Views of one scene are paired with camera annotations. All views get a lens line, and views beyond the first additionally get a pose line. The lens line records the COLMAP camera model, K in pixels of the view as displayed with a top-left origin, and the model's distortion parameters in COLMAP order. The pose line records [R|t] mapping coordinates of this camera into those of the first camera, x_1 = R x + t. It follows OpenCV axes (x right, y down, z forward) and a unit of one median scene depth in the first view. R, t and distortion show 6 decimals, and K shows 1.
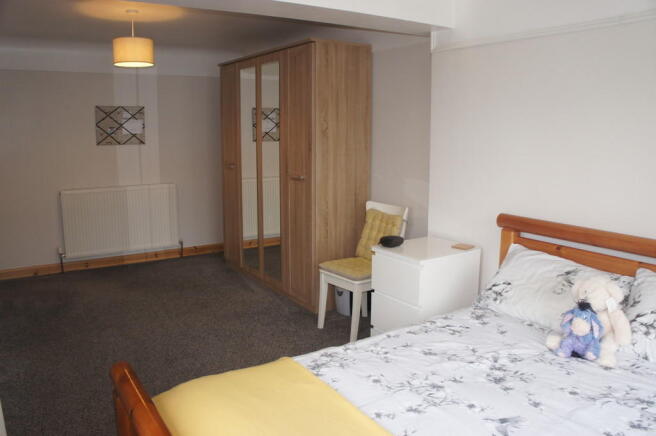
lens RADIAL K [[504.5, 0, 324.5], [0, 504.5, 210.8], [0, 0, 1]] dist [-0.188568, 0.127477]
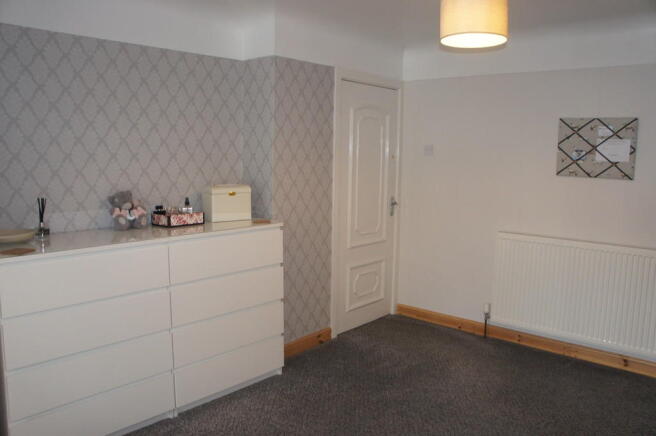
lens RADIAL K [[504.5, 0, 324.5], [0, 504.5, 210.8], [0, 0, 1]] dist [-0.188568, 0.127477]
pose [[0.275450, 0.115393, -0.954364, 0.136135], [-0.165411, 0.983652, 0.071193, -0.109290], [0.946977, 0.138253, 0.290035, 0.675066]]
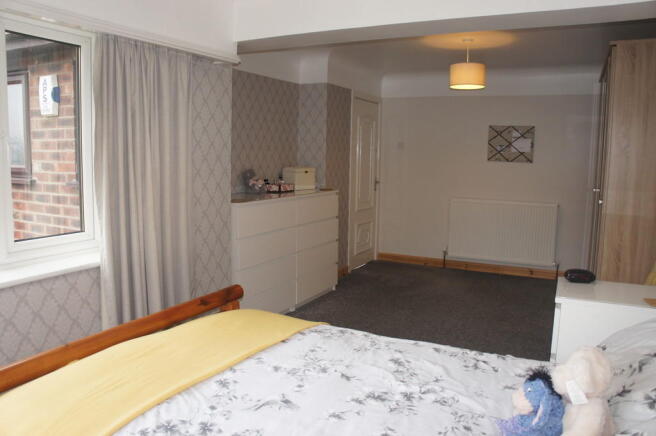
lens RADIAL K [[504.5, 0, 324.5], [0, 504.5, 210.8], [0, 0, 1]] dist [-0.188568, 0.127477]
pose [[0.505061, 0.106997, -0.856426, 0.432178], [-0.151315, 0.987894, 0.034186, -0.006884], [0.849716, 0.112324, 0.515137, 0.160104]]
